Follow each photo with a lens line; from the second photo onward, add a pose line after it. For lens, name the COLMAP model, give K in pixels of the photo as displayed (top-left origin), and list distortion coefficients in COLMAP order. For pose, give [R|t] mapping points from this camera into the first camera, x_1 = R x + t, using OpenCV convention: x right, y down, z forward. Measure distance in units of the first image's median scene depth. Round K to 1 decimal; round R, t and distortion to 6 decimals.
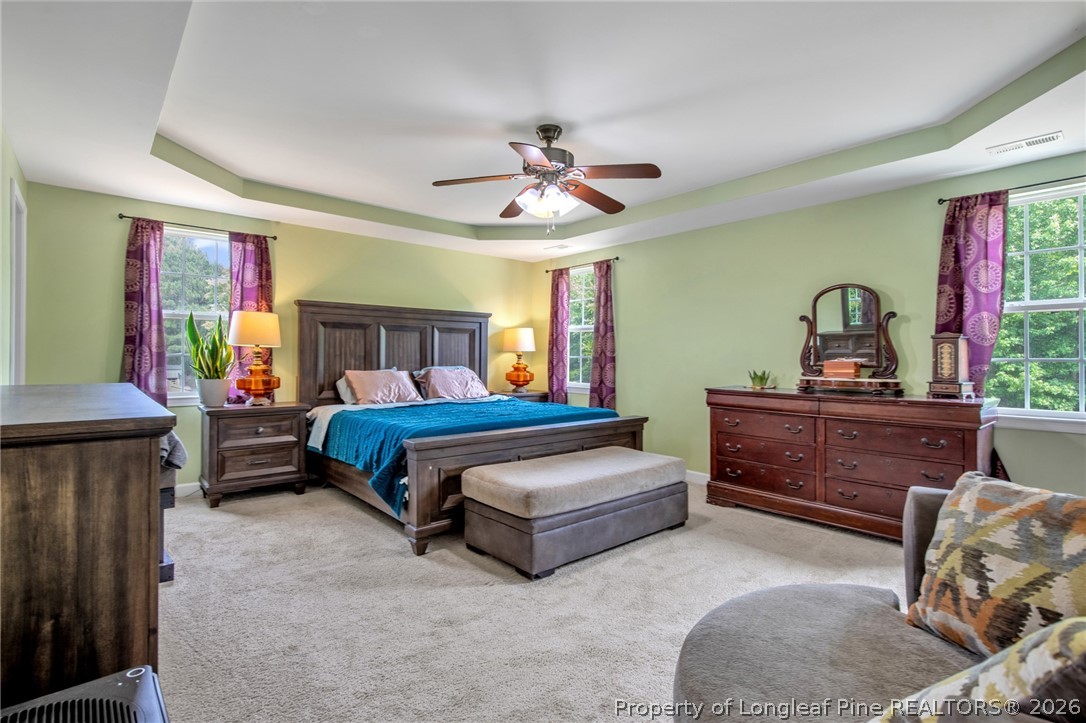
lens RADIAL K [[511.3, 0, 541.2], [0, 511.3, 367.2], [0, 0, 1]] dist [-0.002716, -0.000567]
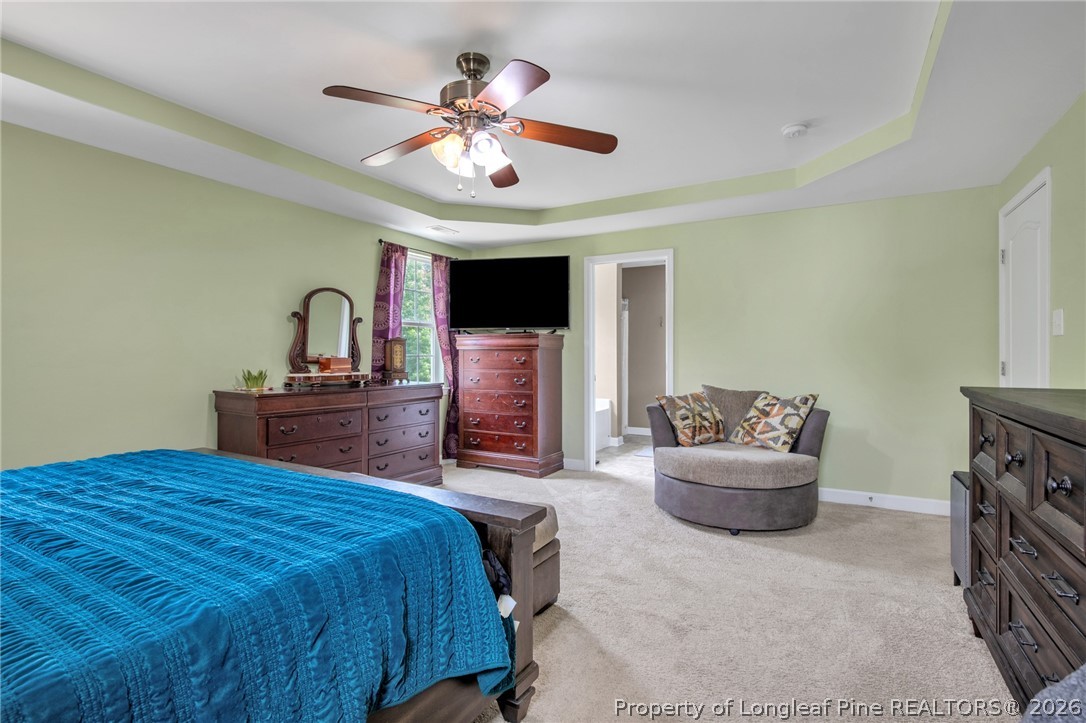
lens RADIAL K [[526.6, 0, 528.1], [0, 526.6, 364.1], [0, 0, 1]] dist [-0.010774, -0.000276]
pose [[-0.299174, -0.015113, 0.954079, -0.637995], [0.015818, 0.999659, 0.020795, -0.014682], [-0.954068, 0.021313, -0.298832, 0.953312]]
